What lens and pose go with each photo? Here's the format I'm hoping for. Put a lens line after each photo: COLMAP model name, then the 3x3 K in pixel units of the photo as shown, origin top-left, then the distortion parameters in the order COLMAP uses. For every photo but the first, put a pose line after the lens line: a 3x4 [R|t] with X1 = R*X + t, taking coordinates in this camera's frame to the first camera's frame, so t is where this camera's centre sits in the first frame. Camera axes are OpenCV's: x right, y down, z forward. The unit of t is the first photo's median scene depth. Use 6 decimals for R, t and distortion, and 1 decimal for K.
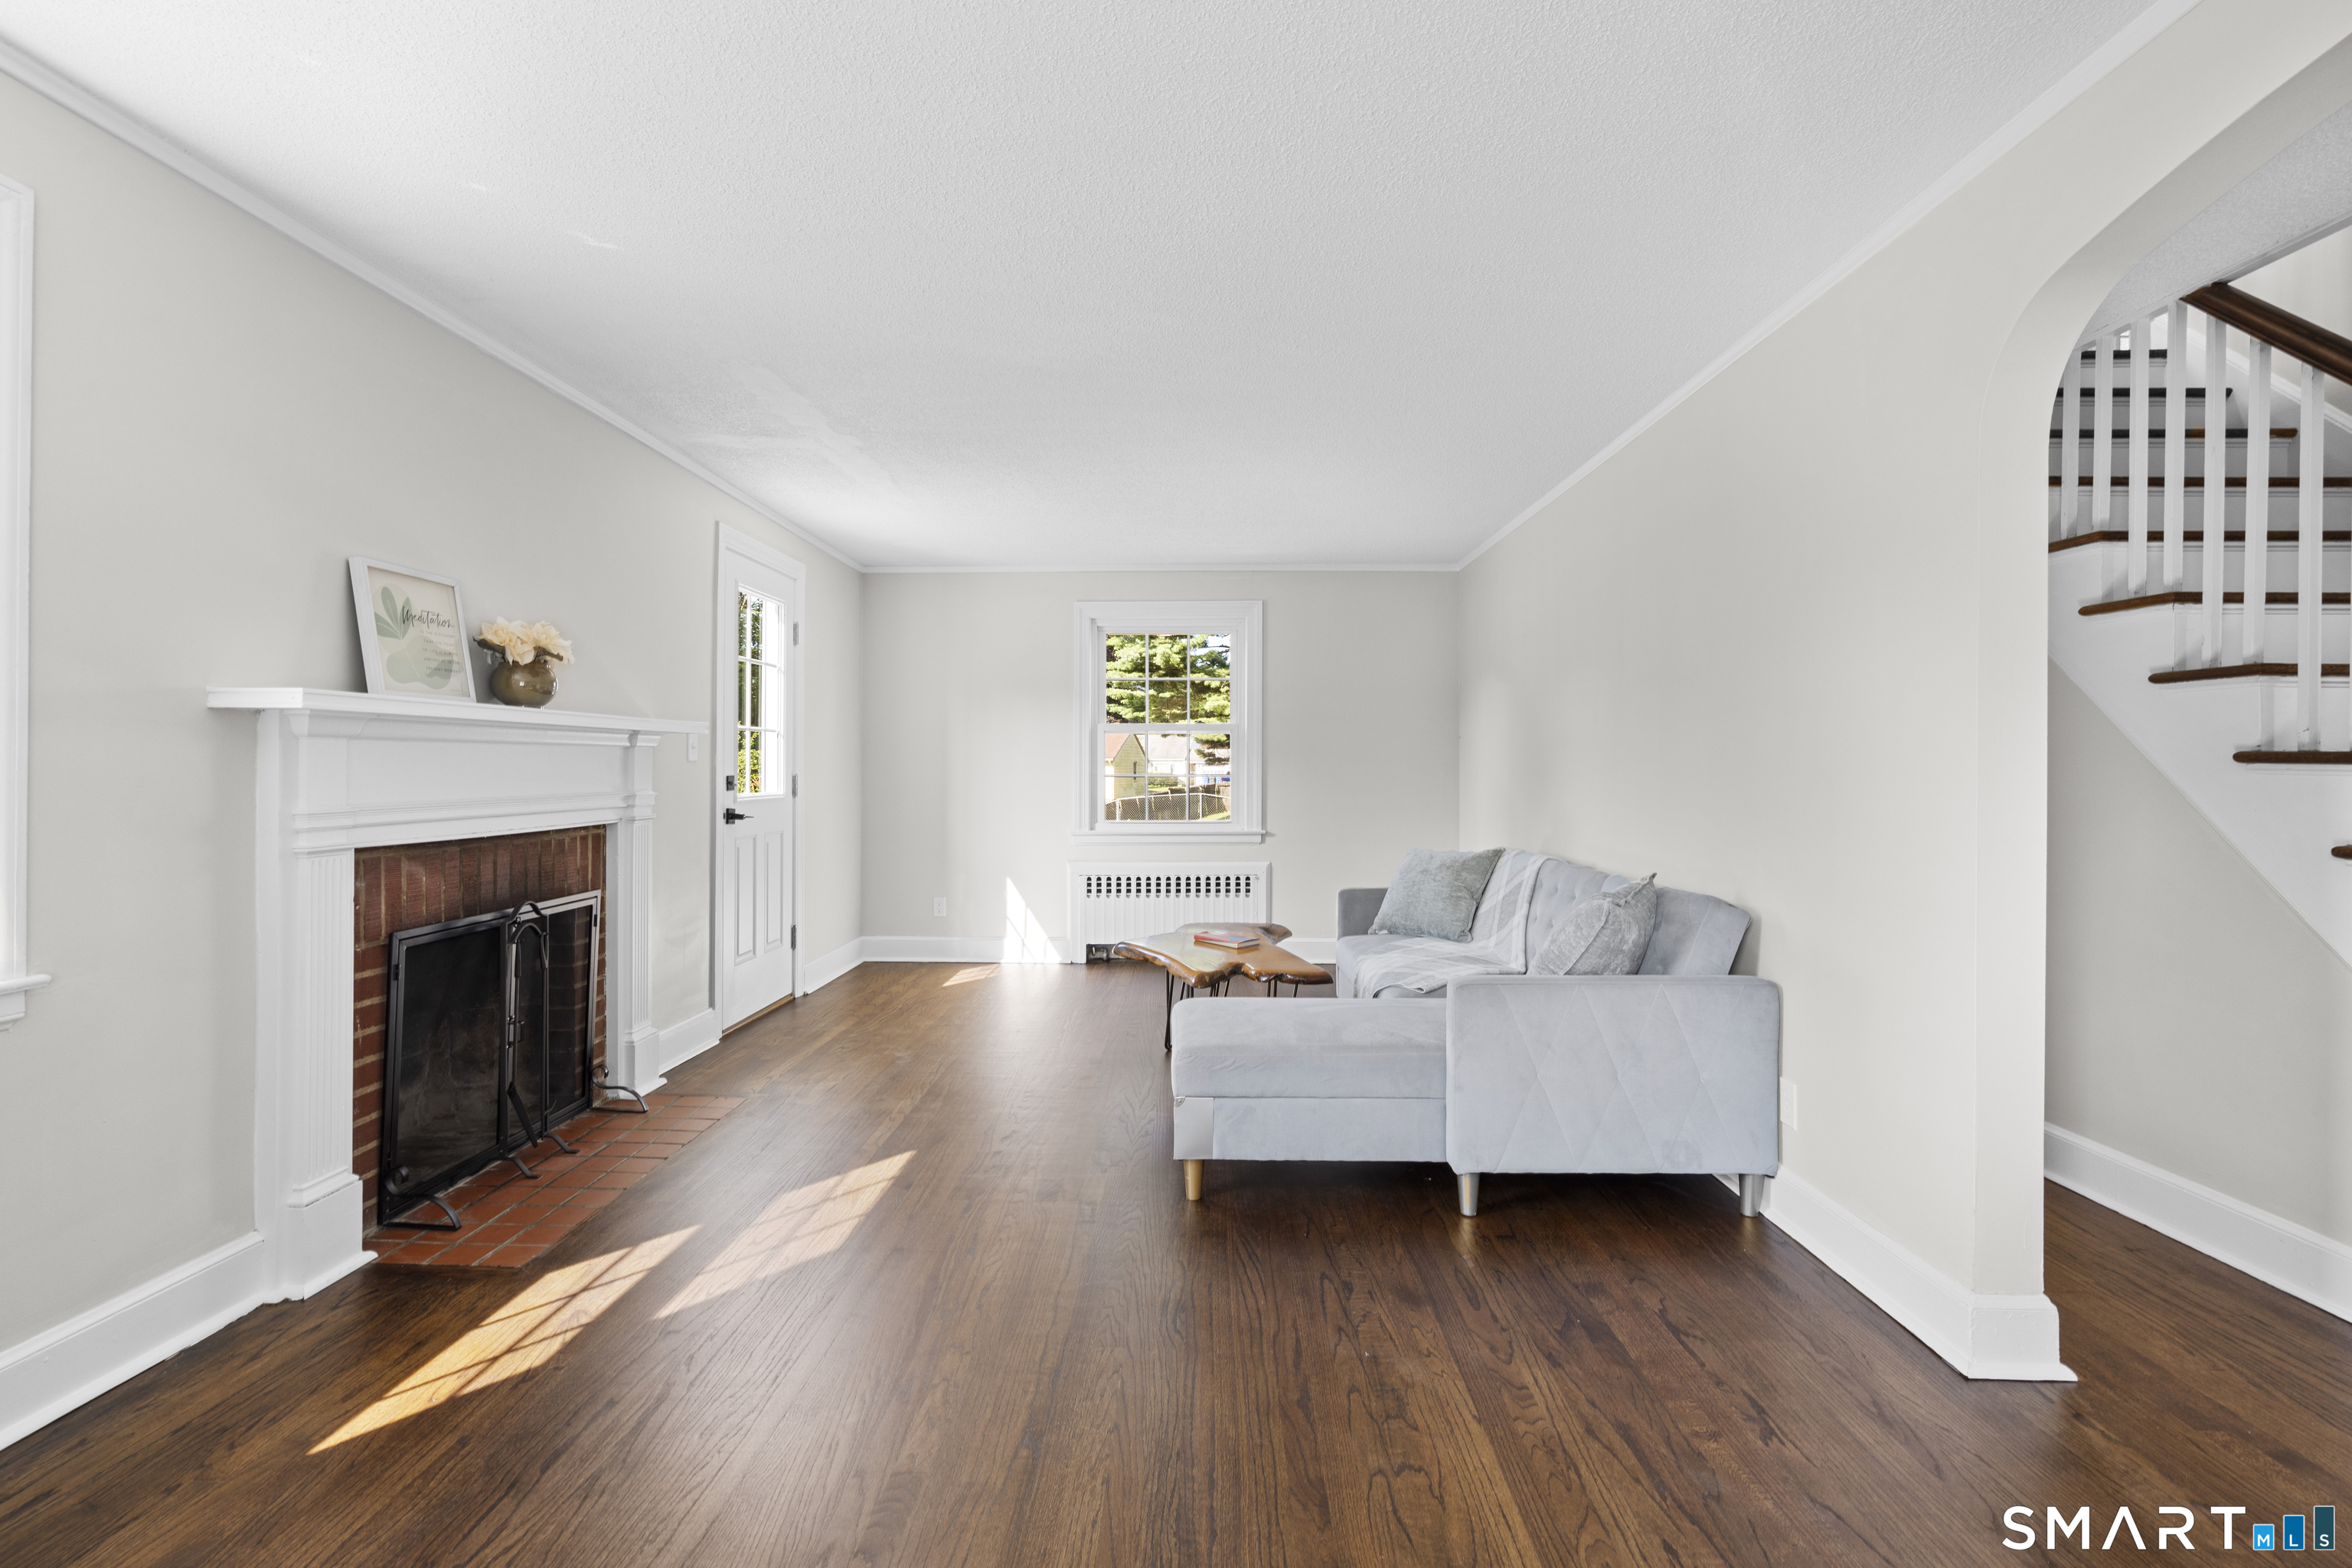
lens RADIAL K [[1063.4, 0, 1177.8], [0, 1063.4, 759.2], [0, 0, 1]] dist [-0.003951, 0.000629]
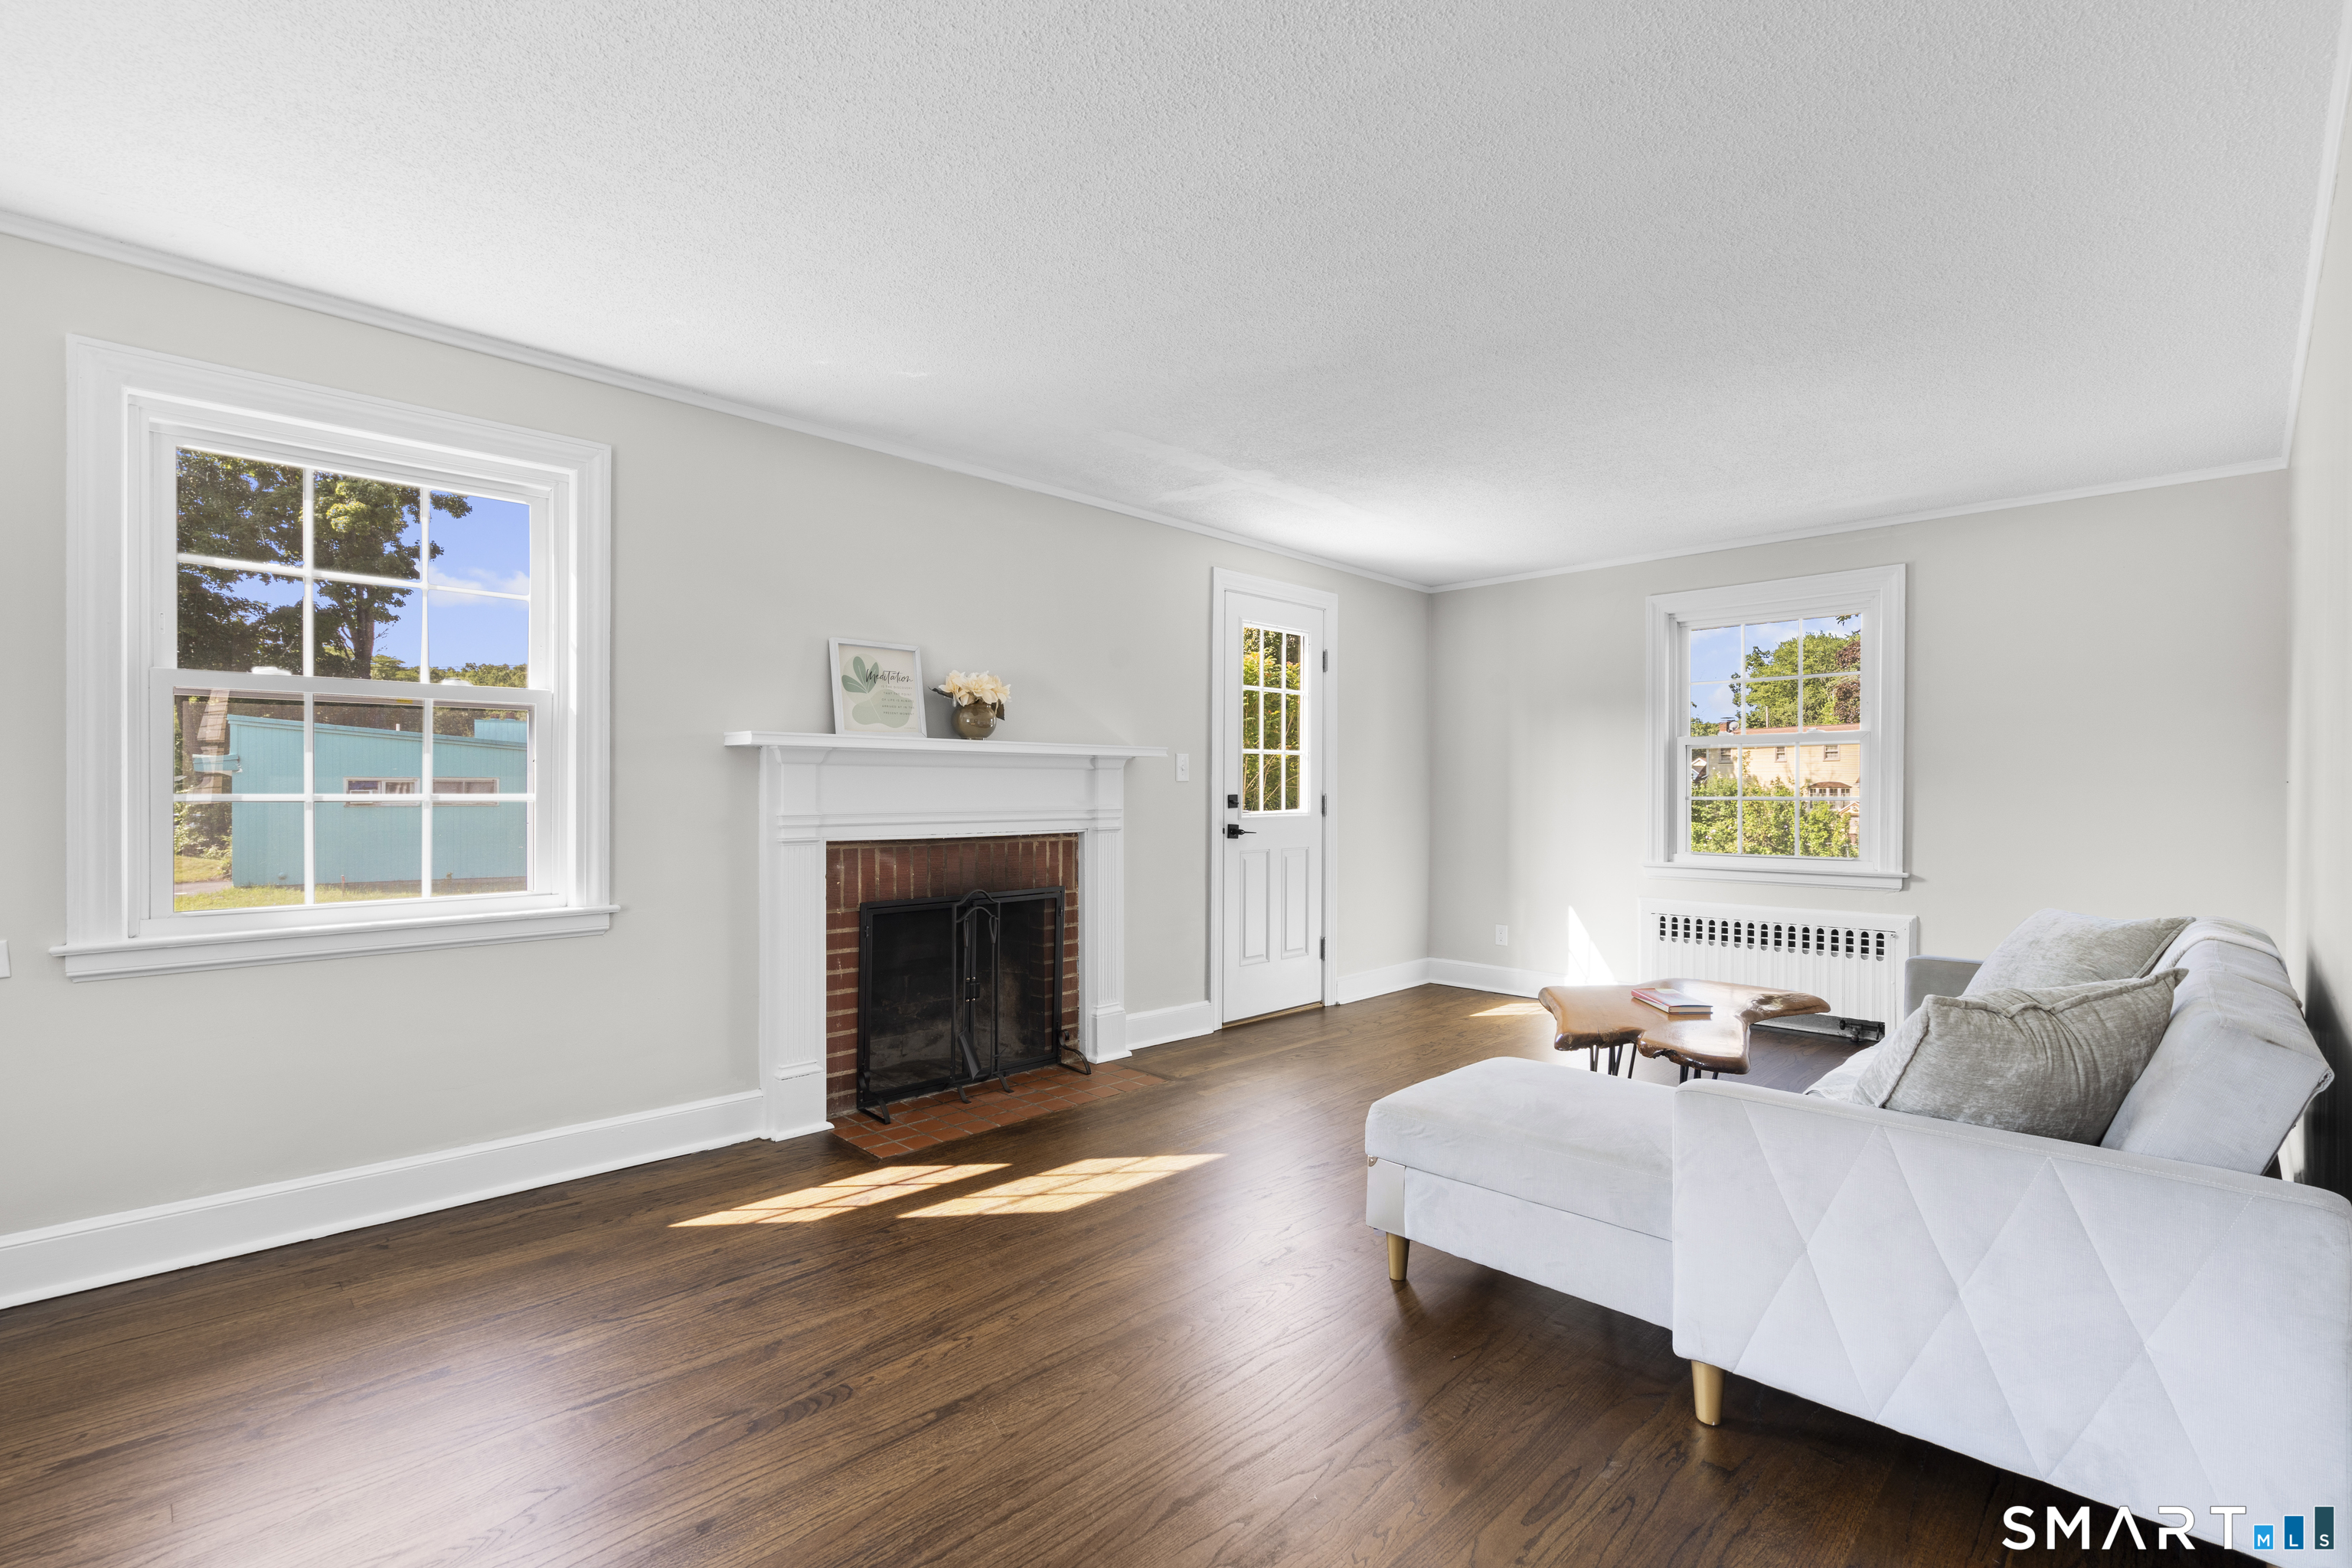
lens RADIAL K [[1061.5, 0, 1170.9], [0, 1061.5, 795.4], [0, 0, 1]] dist [-0.010519, 0.000634]
pose [[0.722372, 0.003587, -0.691495, 0.450626], [0.003733, 0.999952, 0.009087, 0.008618], [0.691494, -0.009145, 0.722324, 0.233848]]
